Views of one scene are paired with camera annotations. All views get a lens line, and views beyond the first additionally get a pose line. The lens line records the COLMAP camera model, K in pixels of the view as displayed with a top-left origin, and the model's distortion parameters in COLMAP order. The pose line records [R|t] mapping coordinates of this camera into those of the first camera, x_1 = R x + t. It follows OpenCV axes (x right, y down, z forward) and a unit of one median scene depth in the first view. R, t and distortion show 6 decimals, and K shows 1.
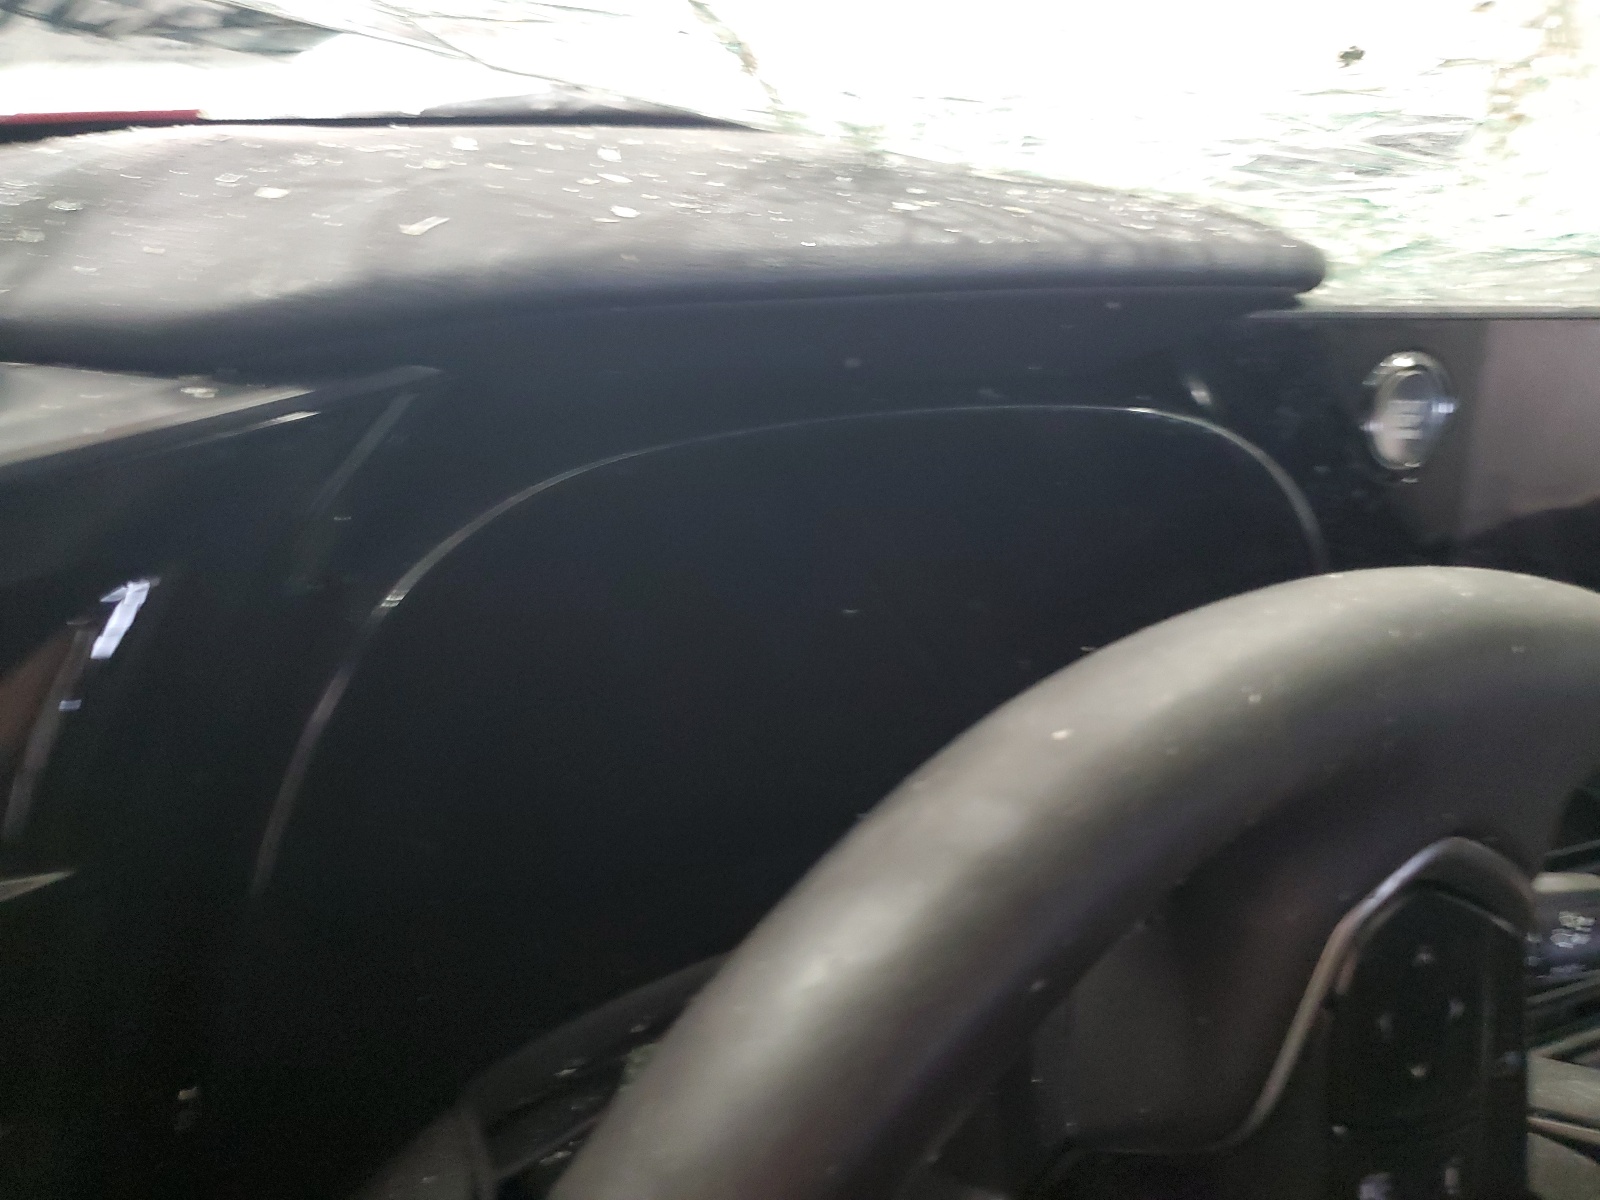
lens RADIAL K [[1280.9, 0, 800.0], [0, 1280.9, 600.0], [0, 0, 1]] dist [0.018719, 0.006987]
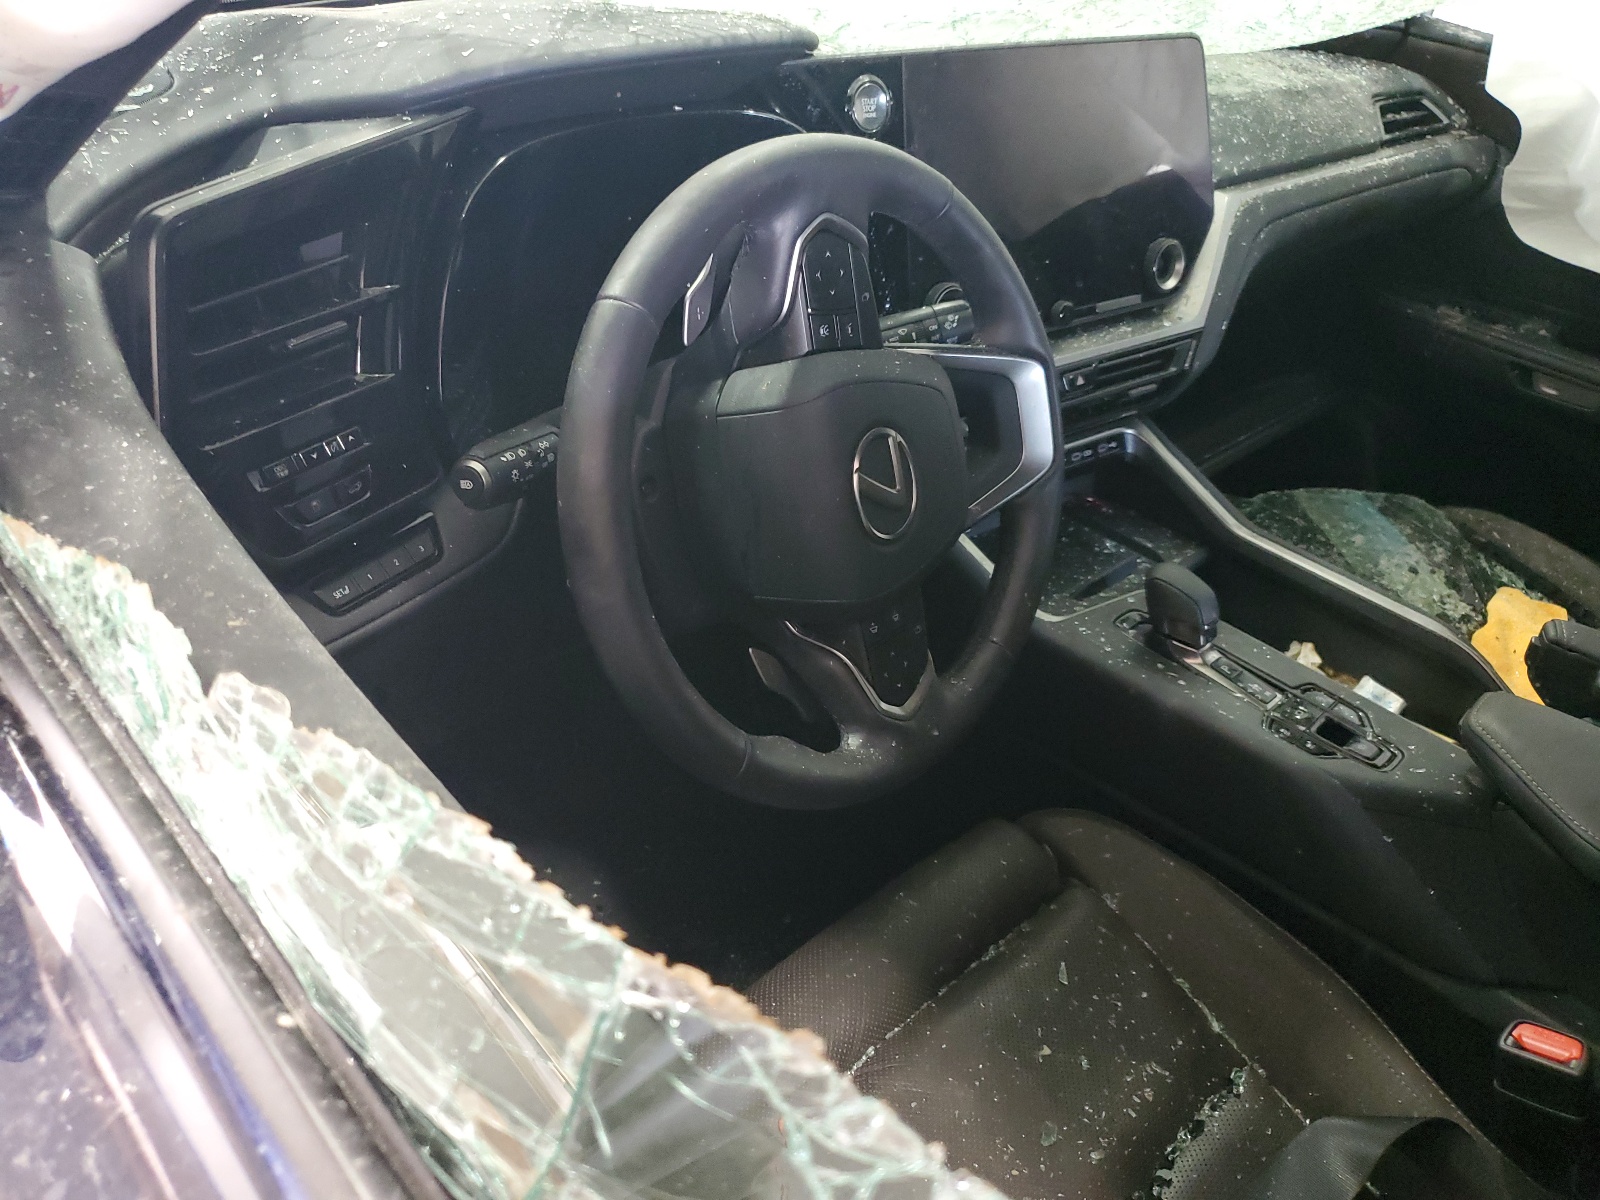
lens RADIAL K [[1280.9, 0, 800.0], [0, 1280.9, 600.0], [0, 0, 1]] dist [0.018719, 0.006987]
pose [[0.969268, -0.167599, 0.180082, -0.213903], [0.140121, 0.977794, 0.155834, 0.395089], [-0.202201, -0.125812, 0.971229, -1.479272]]
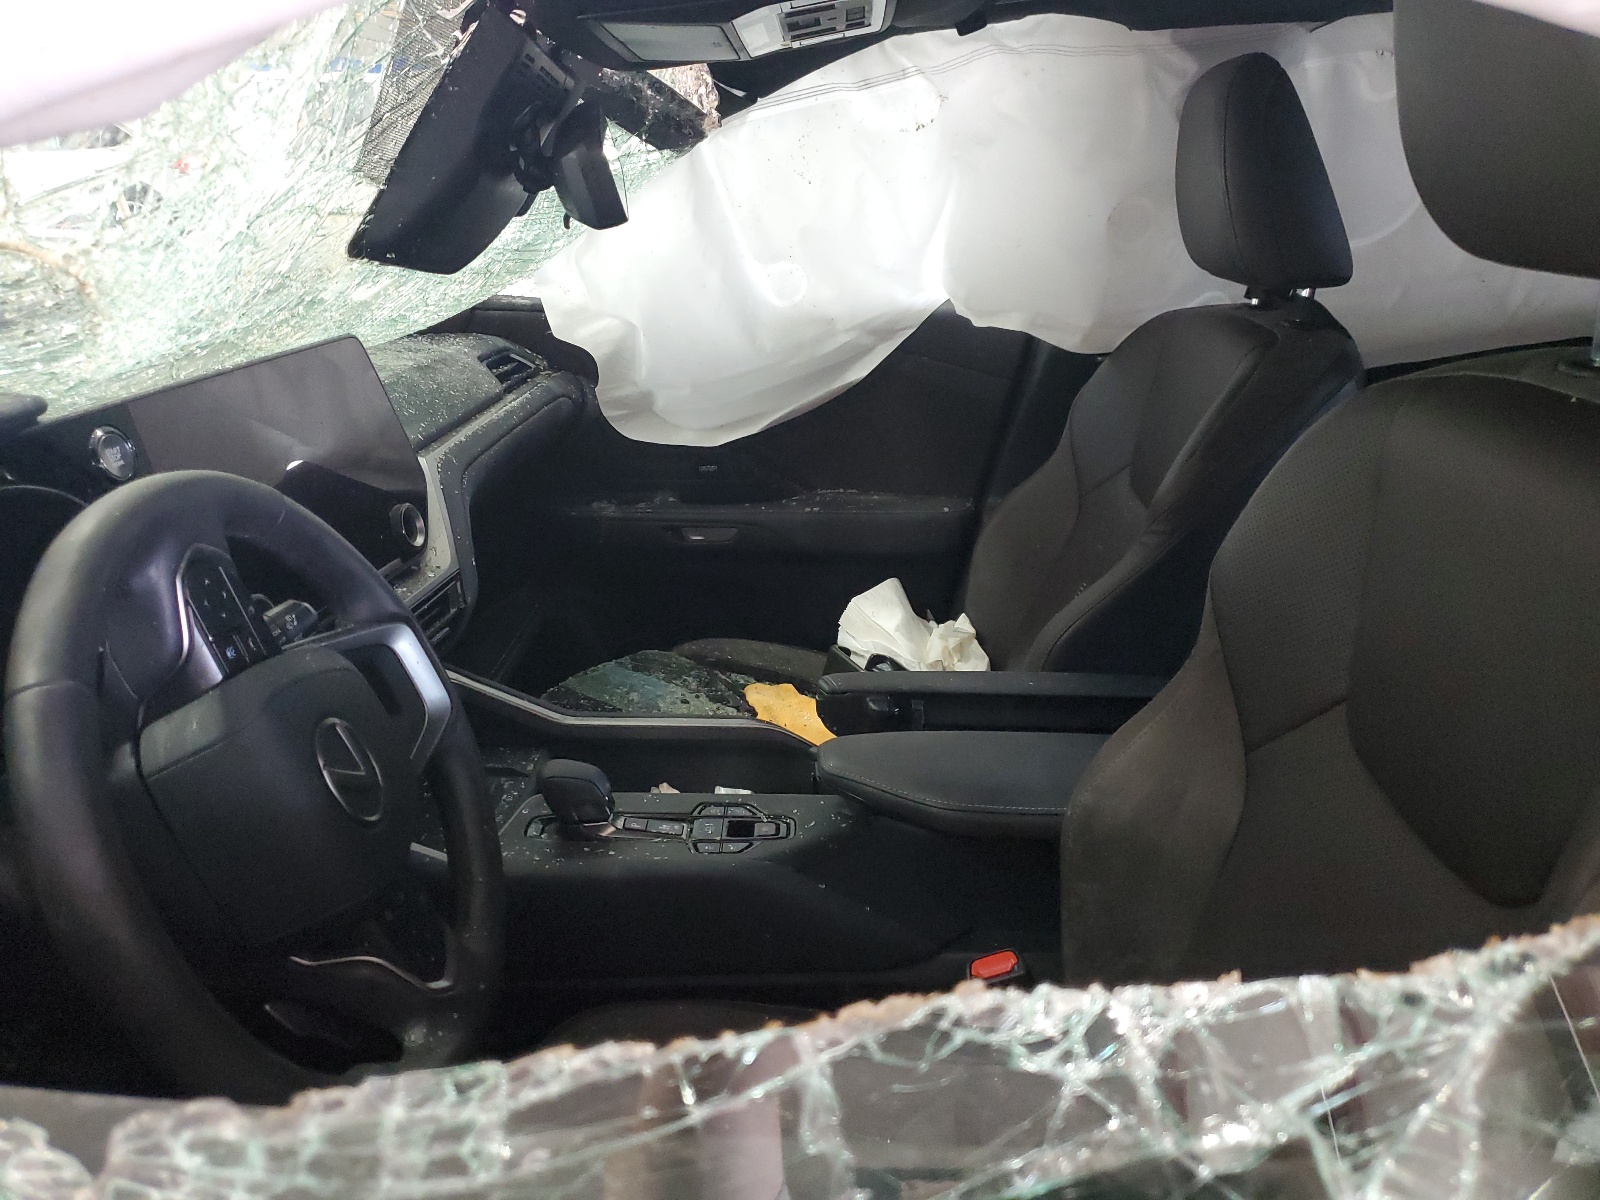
lens RADIAL K [[1259.8, 0, 800.0], [0, 1259.8, 600.0], [0, 0, 1]] dist [0.004998, -0.011260]
pose [[0.526944, -0.405130, 0.747128, -0.738336], [0.447286, 0.879682, 0.161540, 0.300088], [-0.722679, 0.249057, 0.644752, -1.389095]]
